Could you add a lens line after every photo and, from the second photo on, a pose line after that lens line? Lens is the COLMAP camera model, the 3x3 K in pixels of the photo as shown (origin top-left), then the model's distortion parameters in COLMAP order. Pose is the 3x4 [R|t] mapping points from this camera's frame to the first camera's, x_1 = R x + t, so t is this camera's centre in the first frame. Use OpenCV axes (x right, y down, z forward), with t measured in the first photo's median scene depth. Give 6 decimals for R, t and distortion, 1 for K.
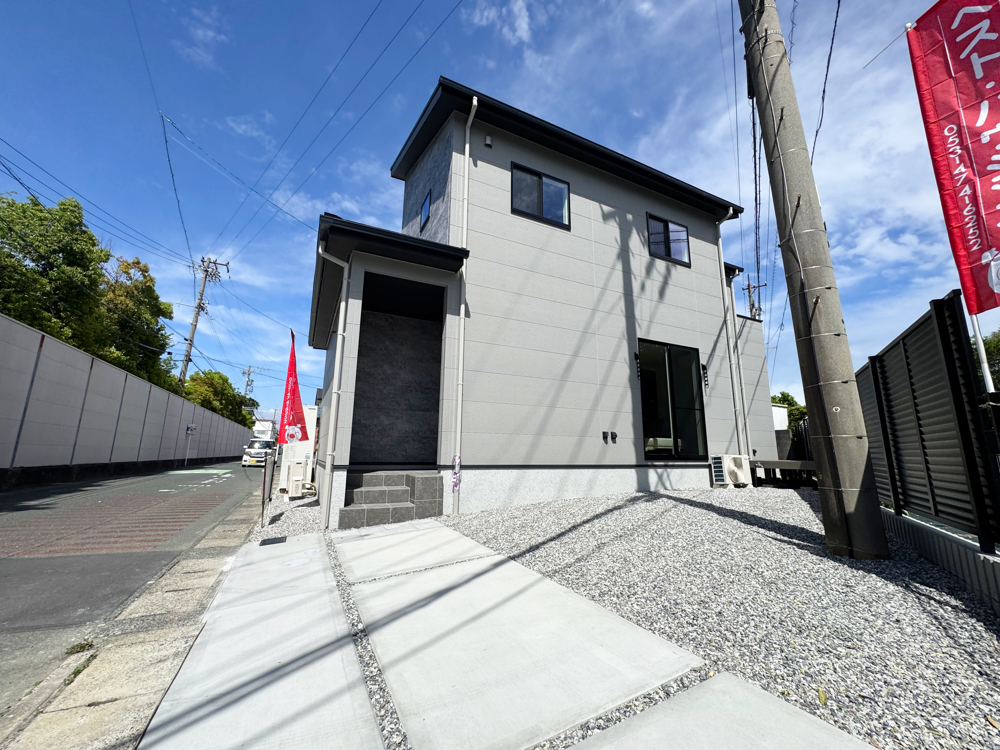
lens RADIAL K [[401.2, 0, 500.0], [0, 401.2, 375.0], [0, 0, 1]] dist [-0.000432, -0.000612]
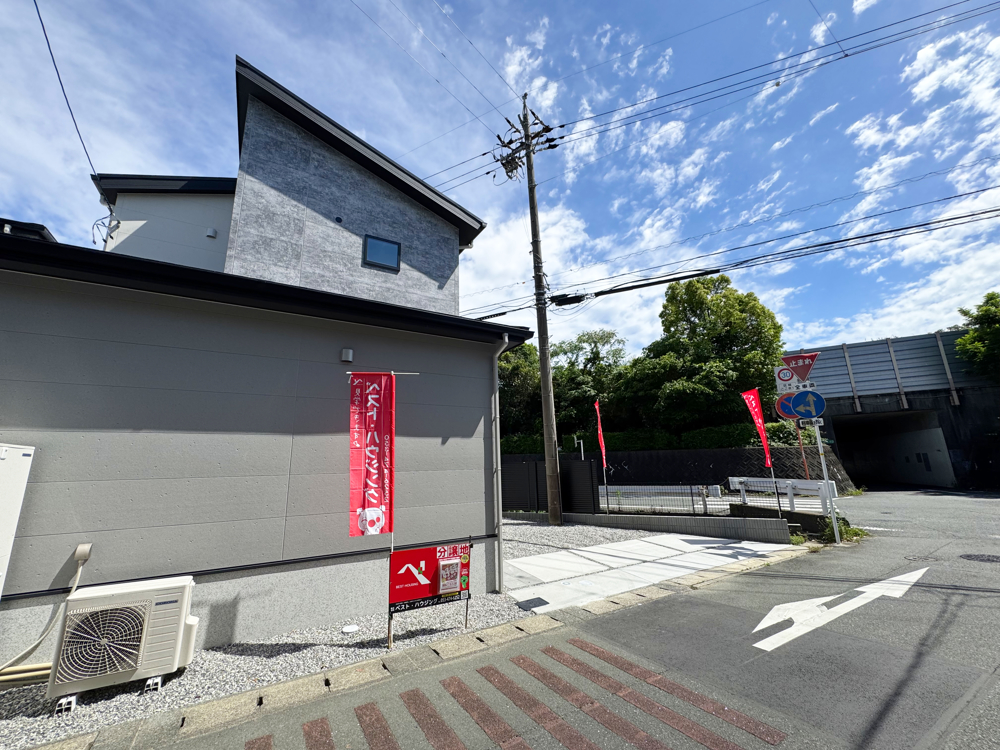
lens RADIAL K [[403.7, 0, 500.0], [0, 403.7, 375.0], [0, 0, 1]] dist [-0.001449, 0.000046]
pose [[-0.091143, 0.216628, 0.971990, -1.129158], [-0.165996, 0.959092, -0.229318, 0.033683], [-0.981905, -0.182248, -0.051455, 0.774838]]
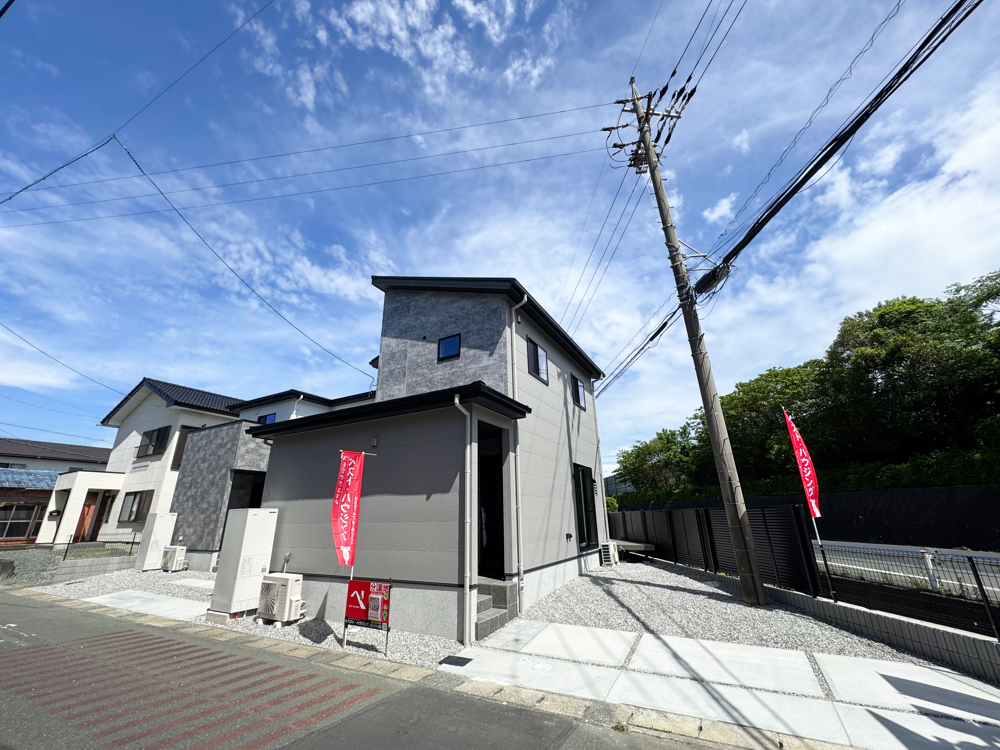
lens RADIAL K [[403.4, 0, 500.0], [0, 403.4, 375.0], [0, 0, 1]] dist [-0.001684, -0.000246]
pose [[0.820473, 0.164476, 0.547514, -0.762826], [-0.083879, 0.981989, -0.169298, -0.140906], [-0.565498, 0.092980, 0.819492, -0.086023]]
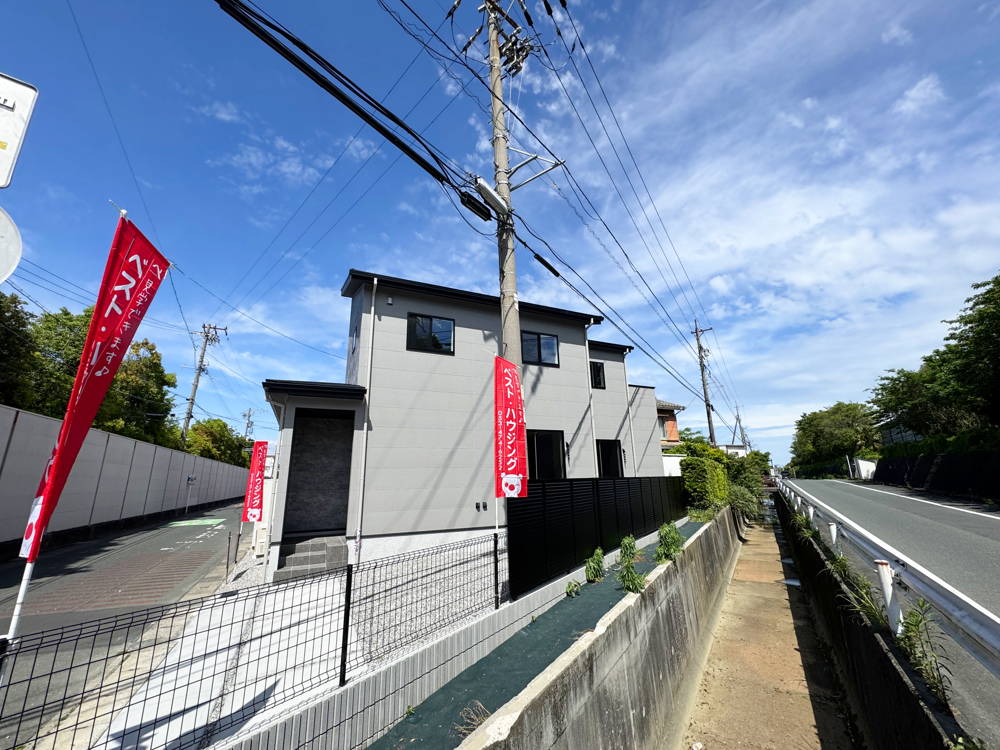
lens RADIAL K [[403.7, 0, 500.0], [0, 403.7, 375.0], [0, 0, 1]] dist [-0.001449, 0.000046]
pose [[0.999353, -0.034399, -0.010470, 0.347478], [0.033735, 0.997740, -0.058103, -0.204608], [0.012445, 0.057713, 0.998256, -0.398451]]
